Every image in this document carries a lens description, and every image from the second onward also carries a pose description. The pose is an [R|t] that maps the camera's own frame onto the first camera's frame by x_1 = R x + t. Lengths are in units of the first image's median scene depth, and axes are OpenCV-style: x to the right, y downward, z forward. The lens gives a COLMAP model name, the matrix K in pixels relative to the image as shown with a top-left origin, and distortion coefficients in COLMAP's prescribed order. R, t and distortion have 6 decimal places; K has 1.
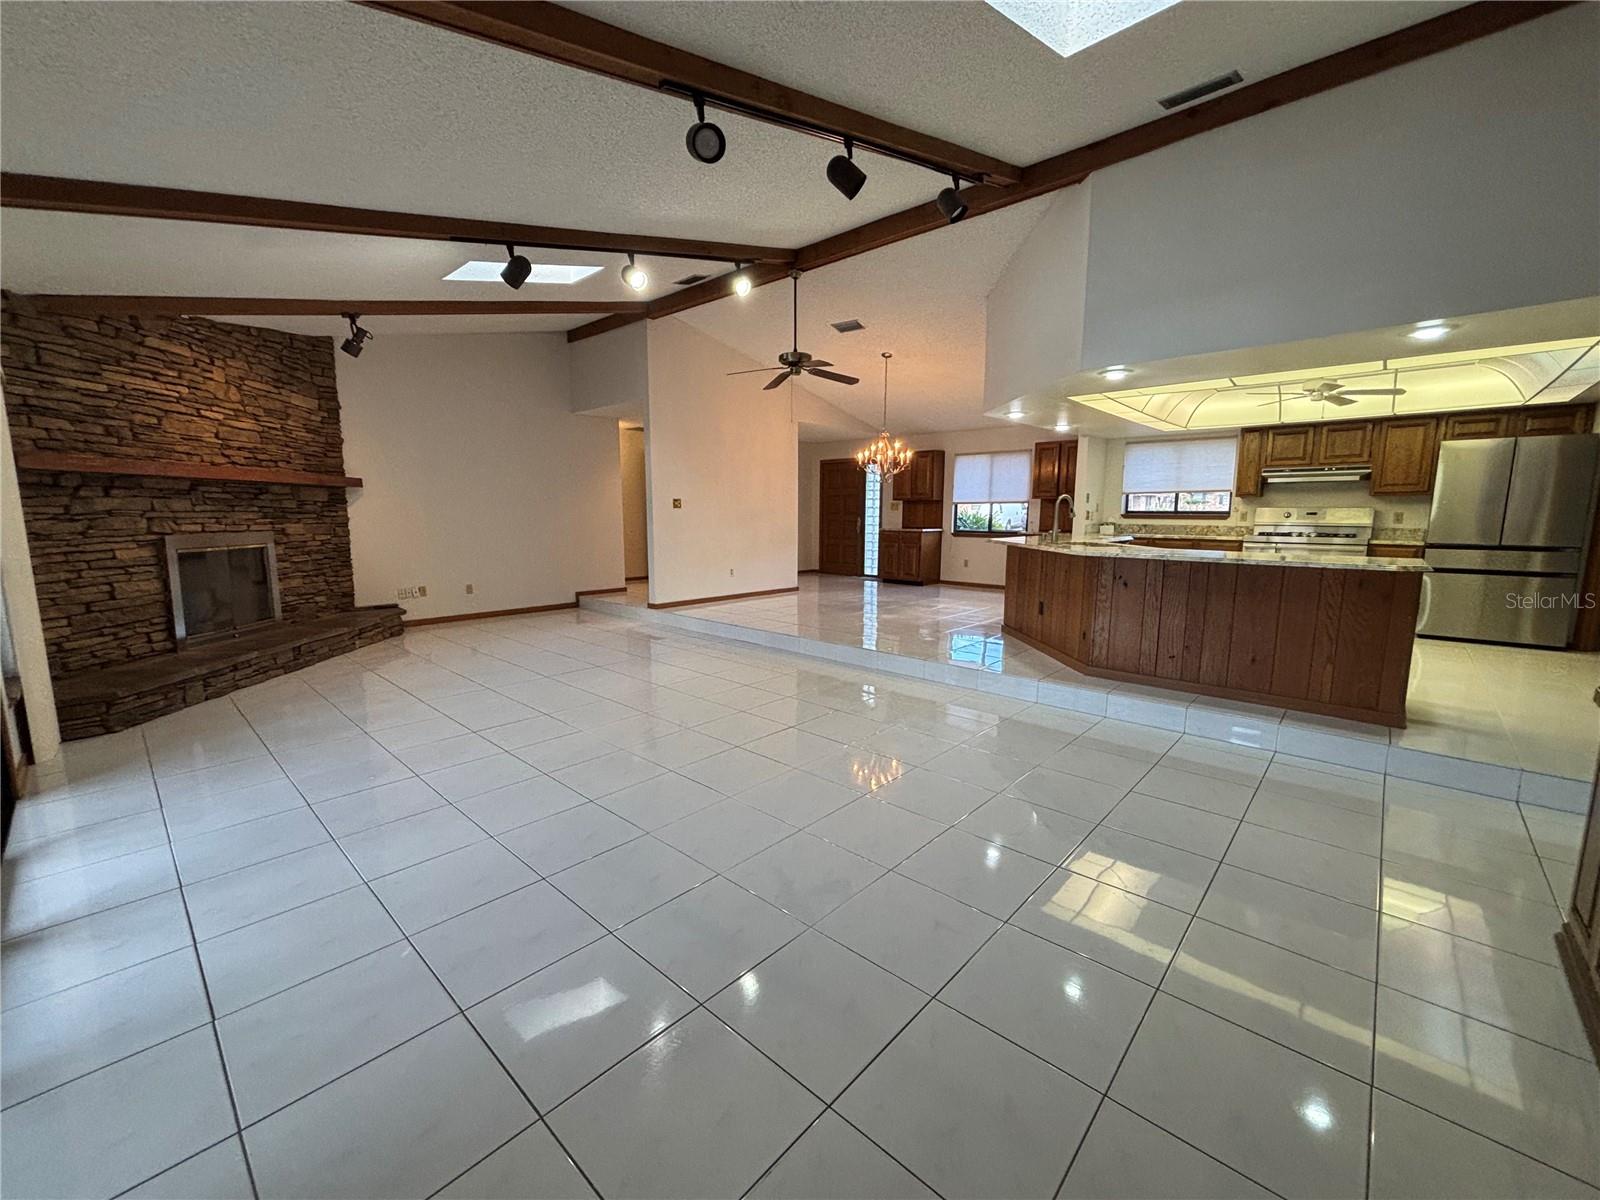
lens RADIAL K [[642.2, 0, 800.0], [0, 642.2, 600.0], [0, 0, 1]] dist [0.001659, 0.000662]
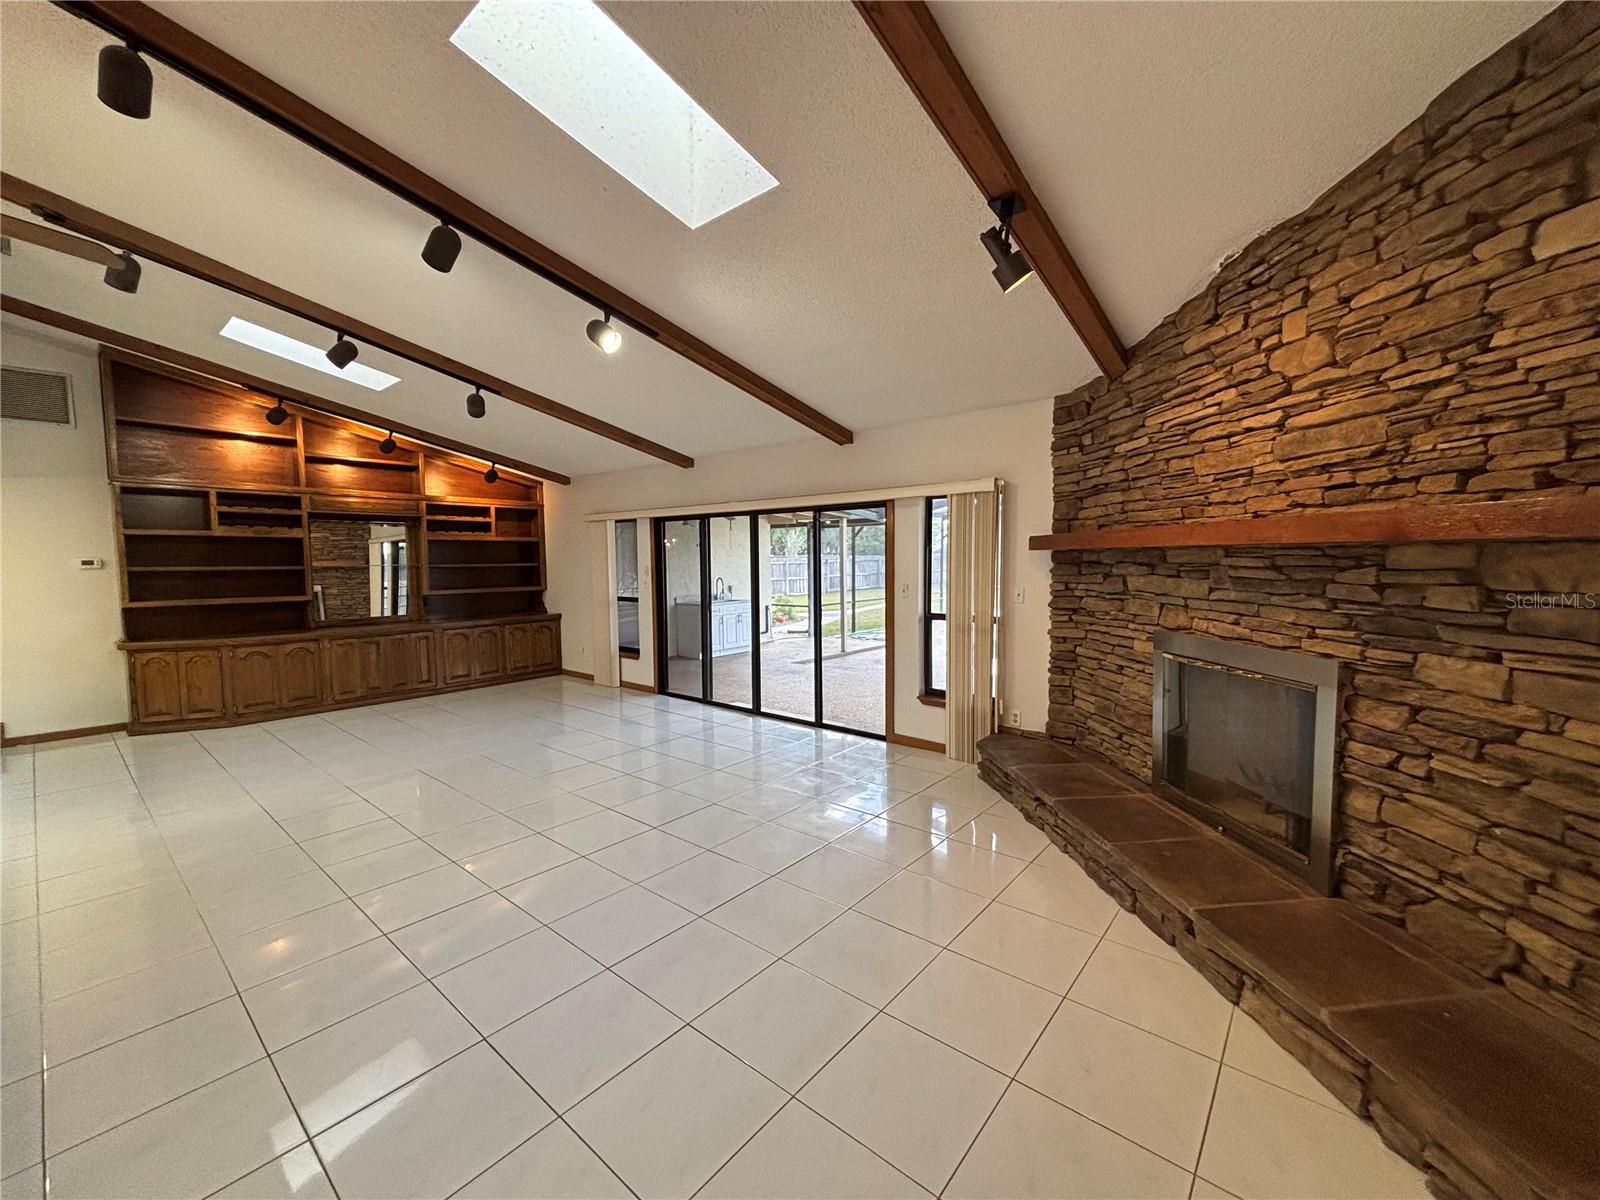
lens RADIAL K [[642.2, 0, 800.0], [0, 642.2, 600.0], [0, 0, 1]] dist [0.001659, 0.000662]
pose [[-0.999108, 0.013744, -0.039928, -0.517873], [0.005377, 0.979260, 0.202536, -0.252170], [0.041884, 0.202141, -0.978460, 1.517889]]
